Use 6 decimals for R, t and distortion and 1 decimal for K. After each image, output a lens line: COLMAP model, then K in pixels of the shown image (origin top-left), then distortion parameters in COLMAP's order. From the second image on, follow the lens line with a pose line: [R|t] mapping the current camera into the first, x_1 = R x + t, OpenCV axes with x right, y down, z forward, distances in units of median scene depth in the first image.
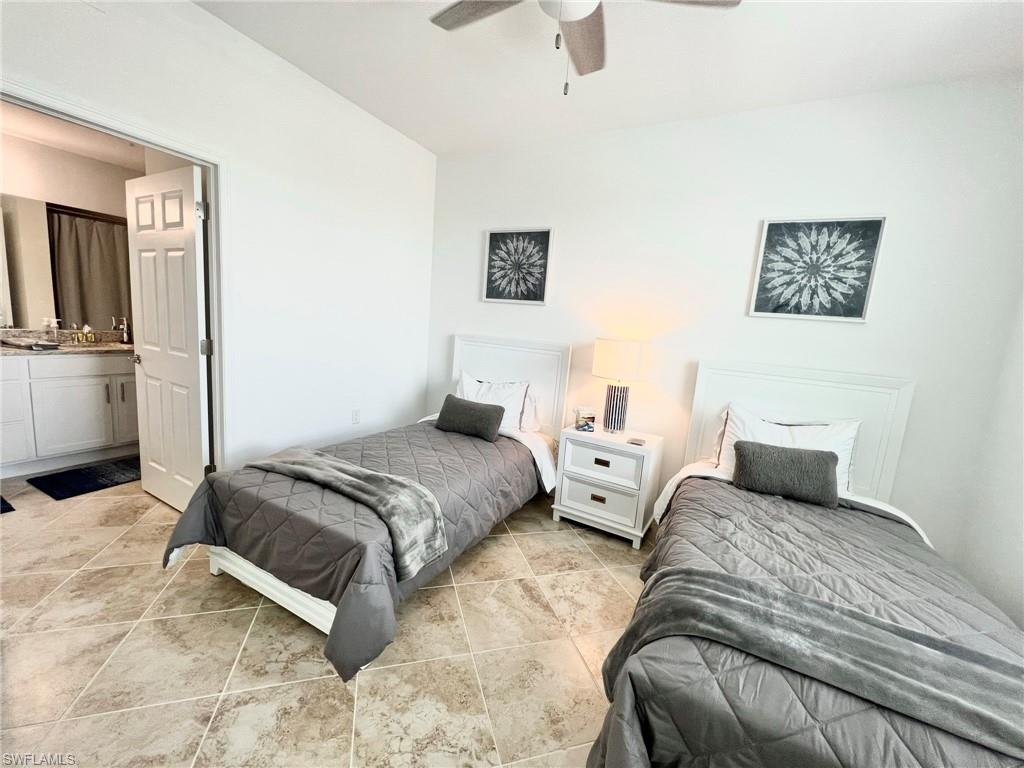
lens RADIAL K [[329.2, 0, 521.3], [0, 329.2, 375.3], [0, 0, 1]] dist [0.001205, 0.000059]
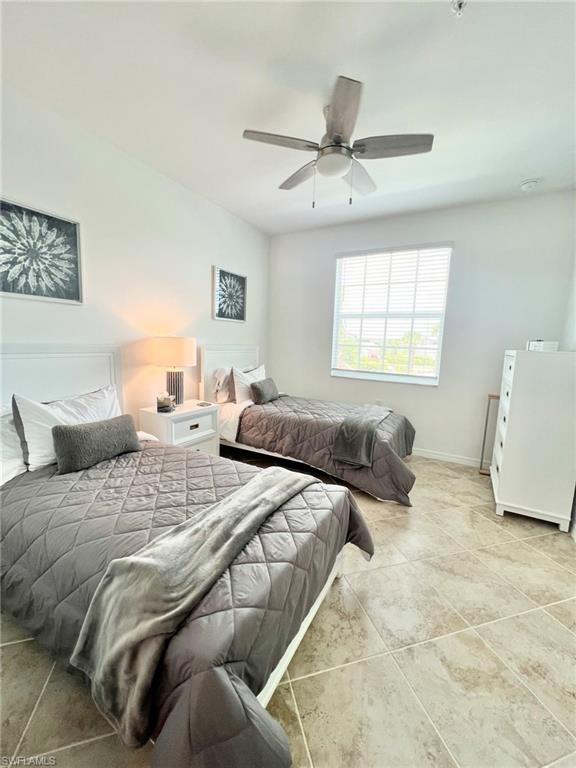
lens RADIAL K [[309.0, 0, 290.2], [0, 309.0, 384.8], [0, 0, 1]] dist [0.009556, 0.000204]
pose [[0.124195, -0.220675, 0.967408, -0.725333], [0.113376, 0.971727, 0.207105, -0.105629], [-0.985759, 0.083960, 0.145703, 0.296657]]
